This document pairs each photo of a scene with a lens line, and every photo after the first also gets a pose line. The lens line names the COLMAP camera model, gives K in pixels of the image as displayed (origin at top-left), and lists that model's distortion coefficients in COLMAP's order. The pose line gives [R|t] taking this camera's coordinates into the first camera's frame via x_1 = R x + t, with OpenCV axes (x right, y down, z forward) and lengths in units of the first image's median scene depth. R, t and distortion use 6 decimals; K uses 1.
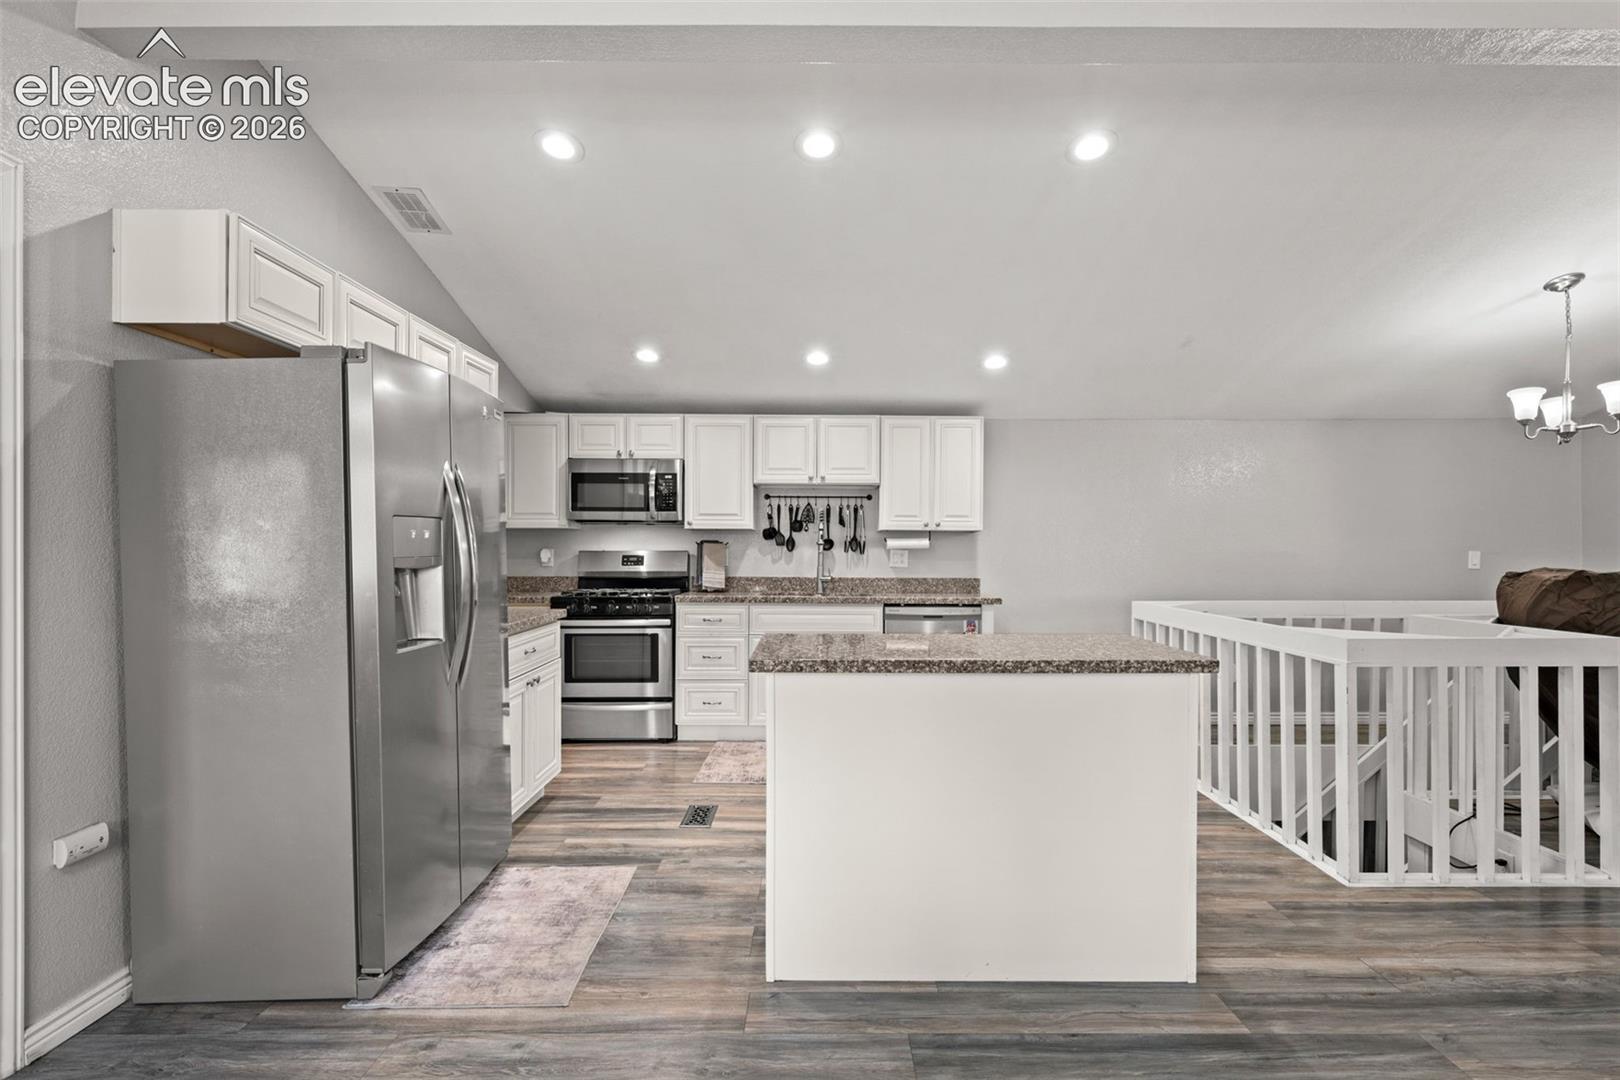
lens RADIAL K [[793.0, 0, 821.7], [0, 793.0, 556.1], [0, 0, 1]] dist [-0.002301, 0.000743]
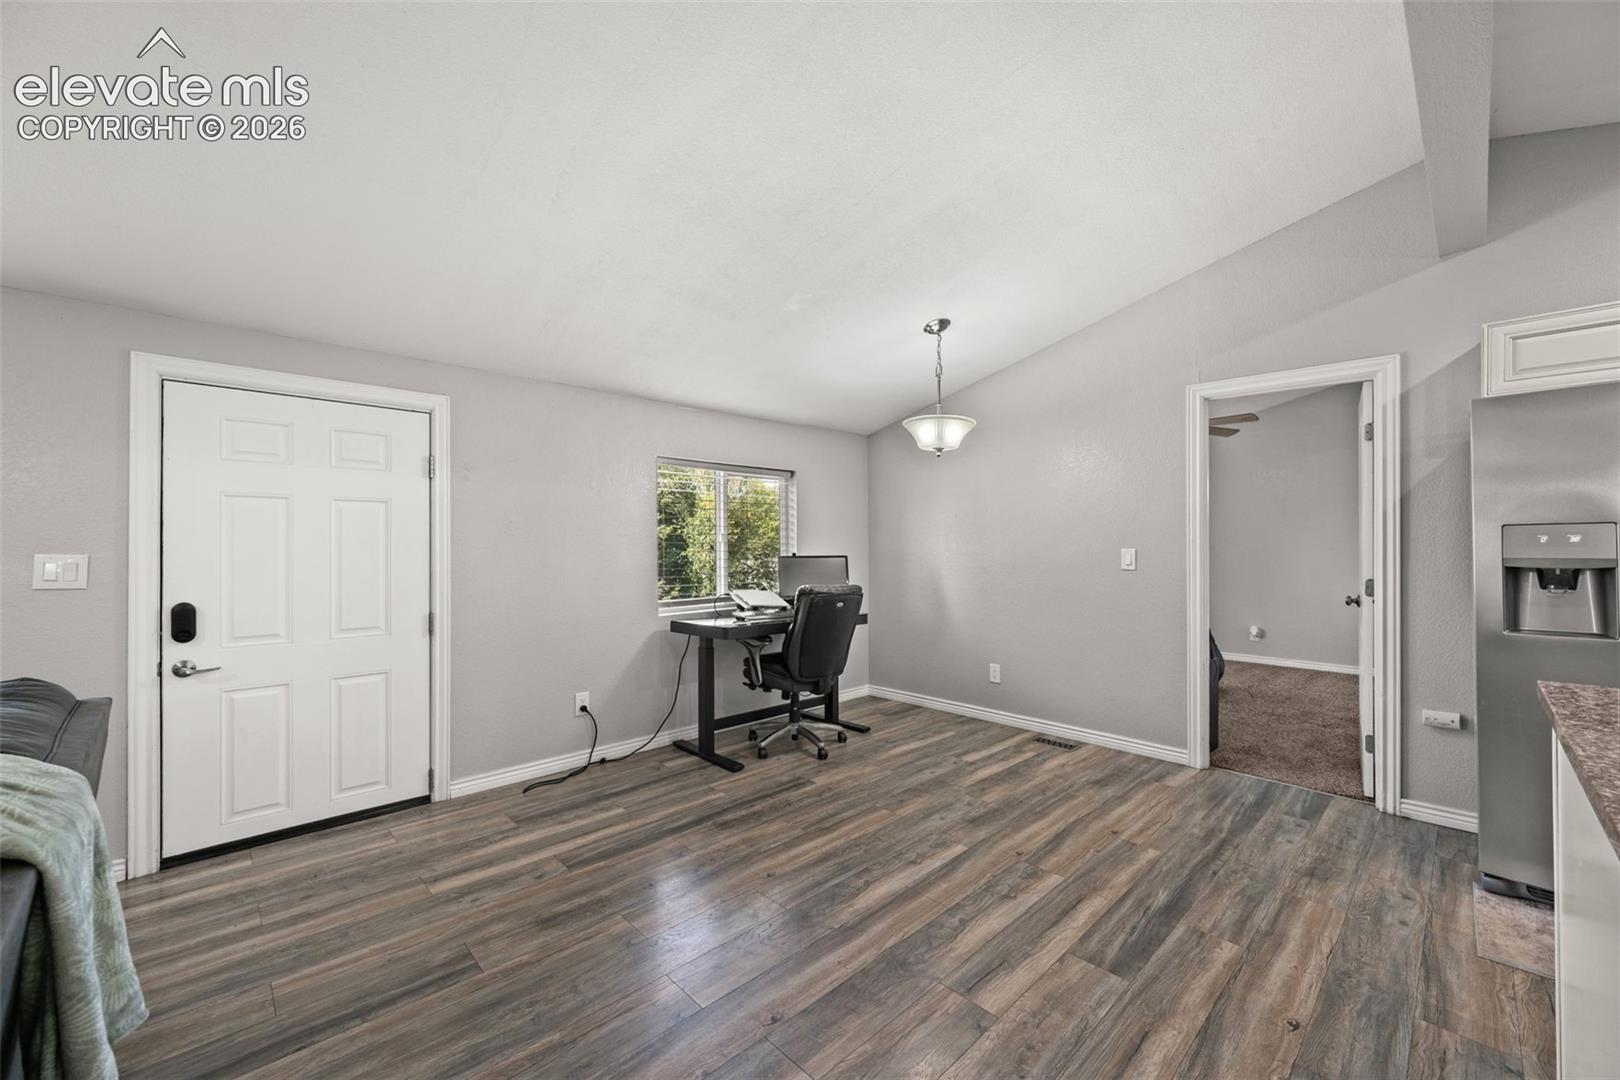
lens RADIAL K [[637.2, 0, 810.0], [0, 637.2, 539.1], [0, 0, 1]] dist [0.003359, 0.000072]
pose [[-0.725326, -0.012966, -0.688284, 0.724783], [-0.012021, 0.999909, -0.006169, -0.005954], [0.688301, 0.003799, -0.725415, 0.725429]]
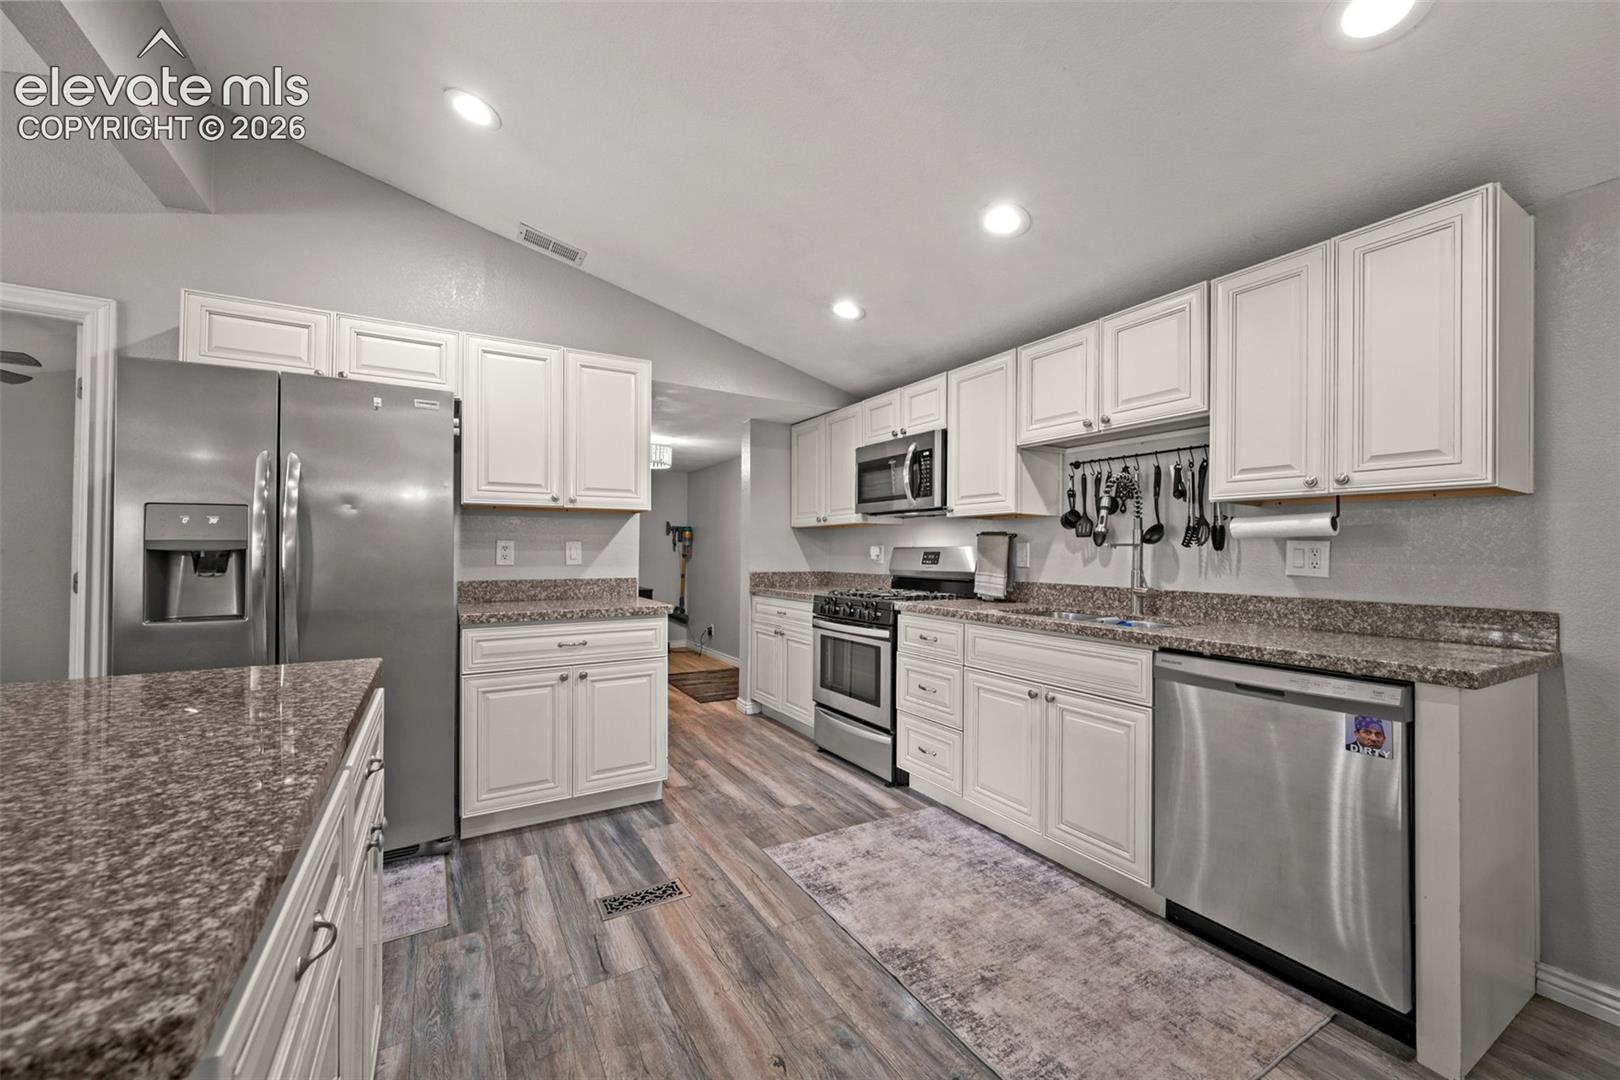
lens RADIAL K [[634.4, 0, 814.2], [0, 634.4, 544.4], [0, 0, 1]] dist [-0.003528, 0.000852]
pose [[0.498482, -0.011286, -0.866827, 0.536106], [-0.012452, 0.999719, -0.020177, 0.011262], [0.866811, 0.020851, 0.498201, 1.022479]]
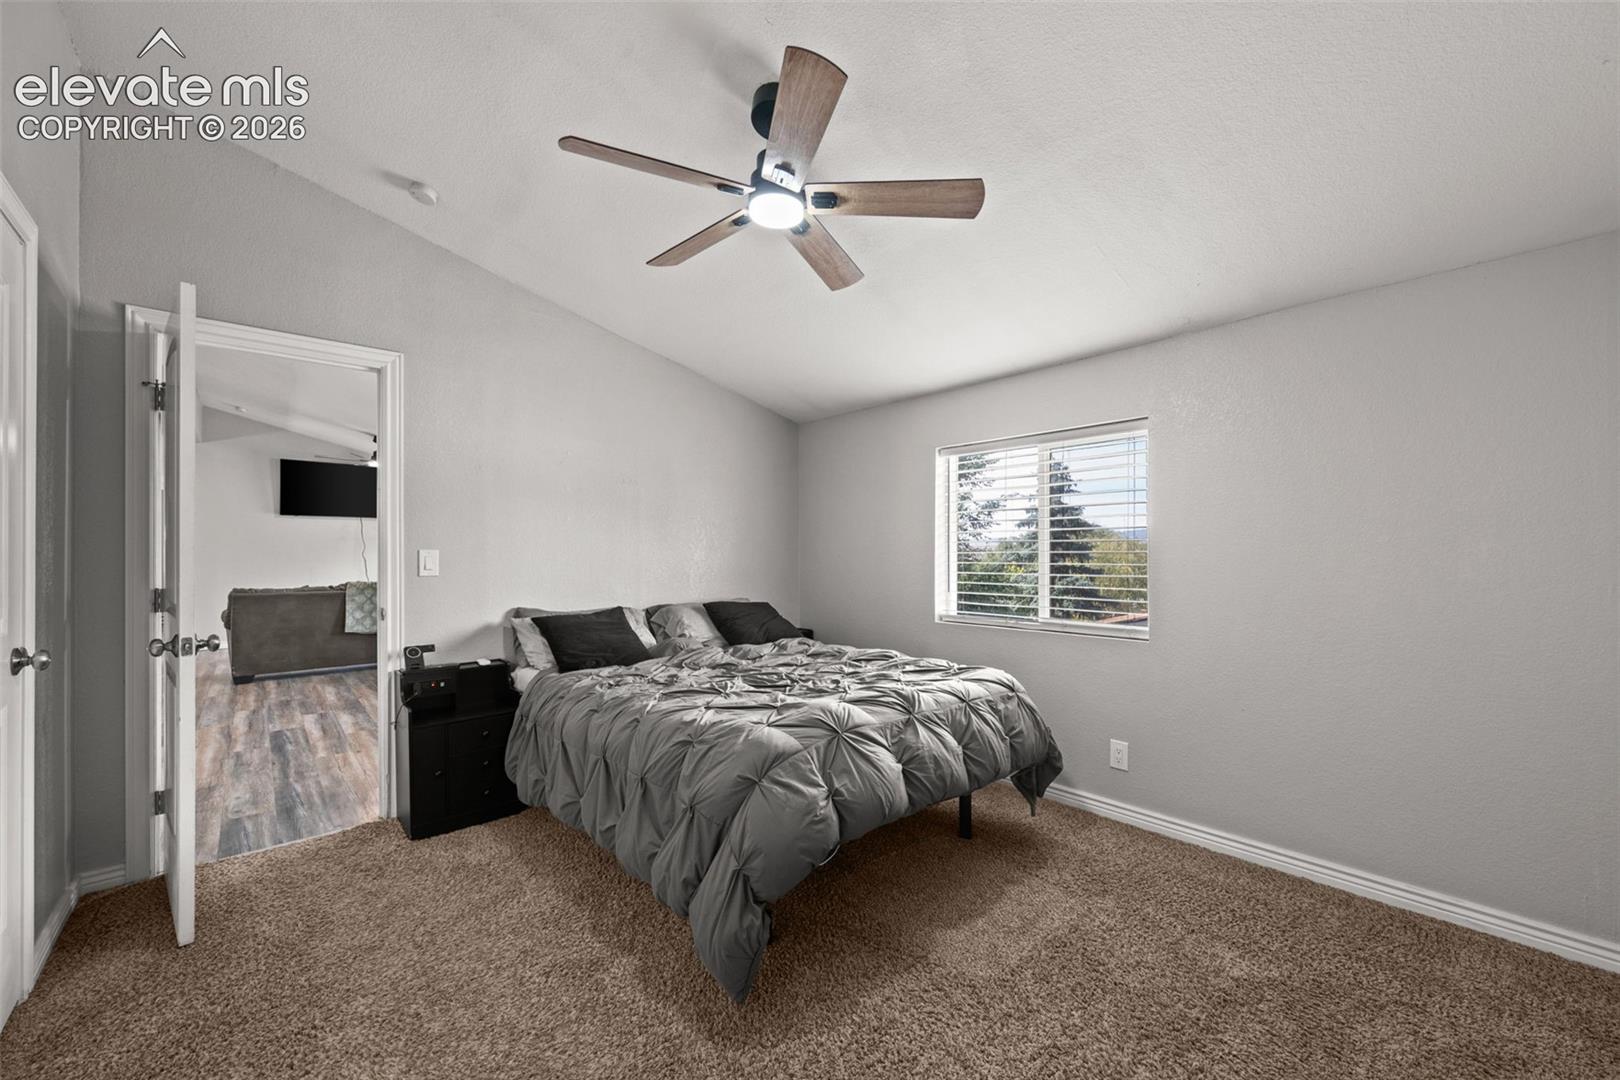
lens RADIAL K [[637.2, 0, 803.4], [0, 637.2, 542.1], [0, 0, 1]] dist [0.003359, 0.000072]
pose [[-0.649187, 0.003340, 0.760621, -1.838956], [0.014463, 0.999864, 0.007953, -0.012127], [-0.760491, 0.016164, -0.649147, 0.504779]]
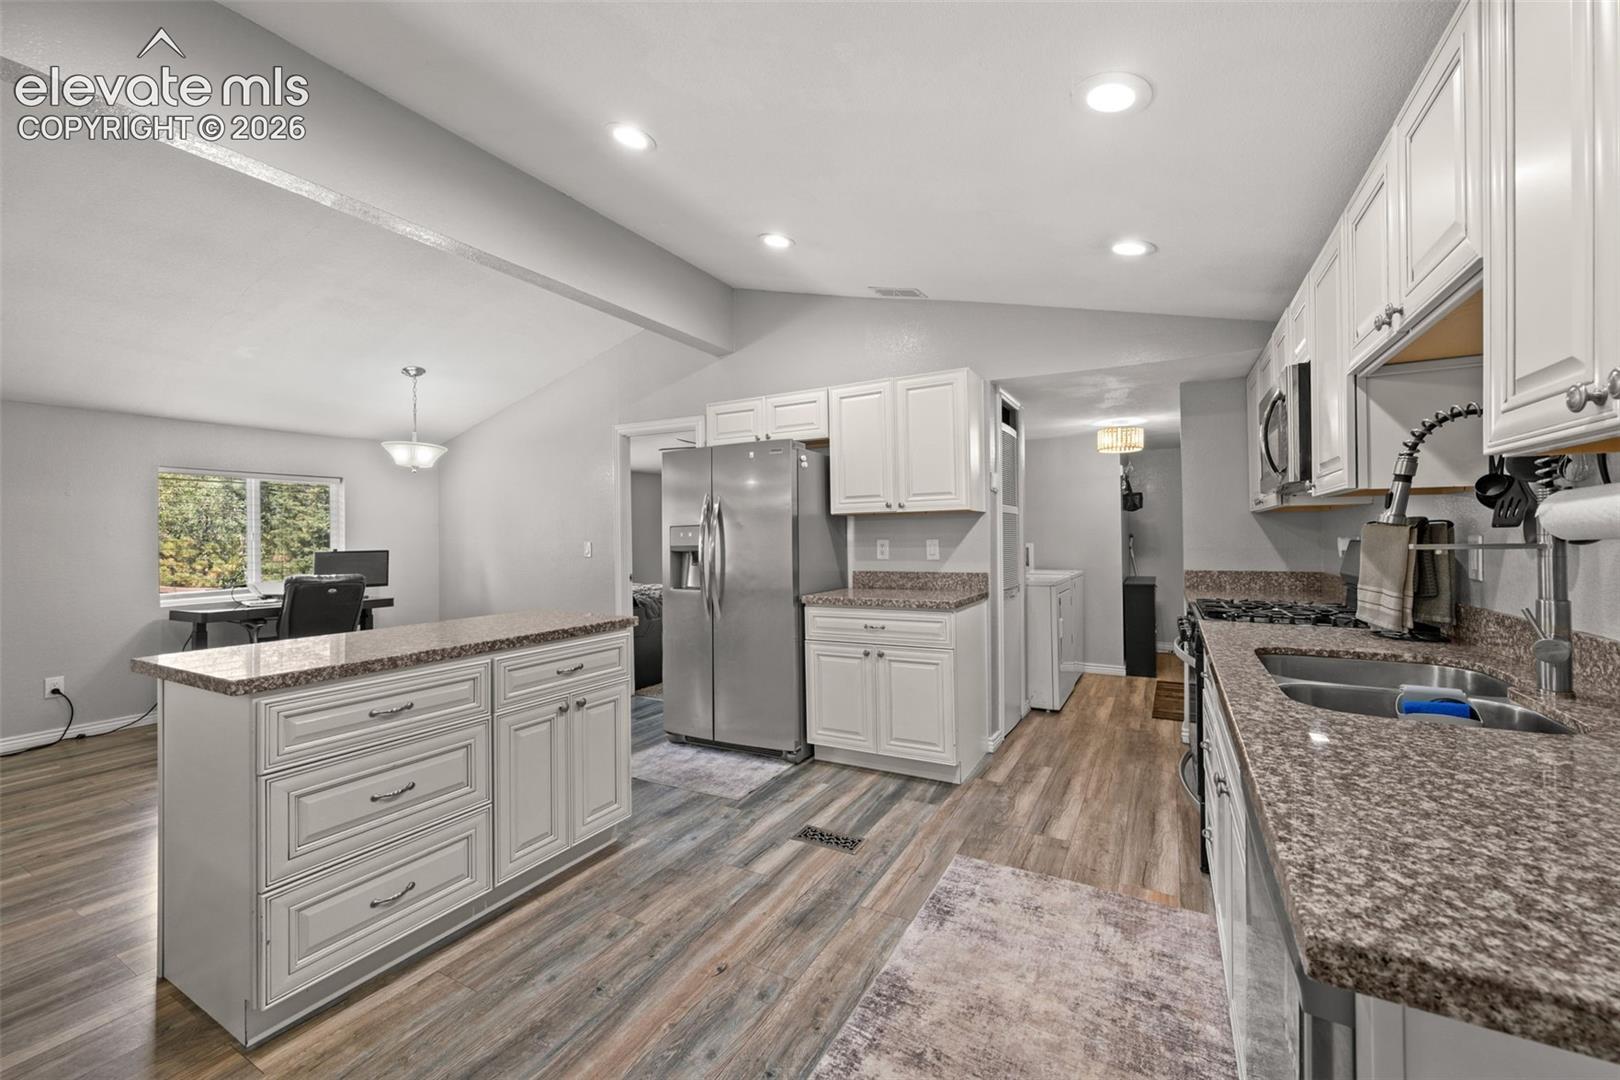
lens RADIAL K [[634.4, 0, 815.4], [0, 634.4, 536.5], [0, 0, 1]] dist [-0.003528, 0.000852]
pose [[-0.488402, -0.000577, -0.872619, 0.584845], [-0.000180, 1.000000, -0.000560, -0.016778], [0.872619, -0.000116, -0.488402, 1.631141]]
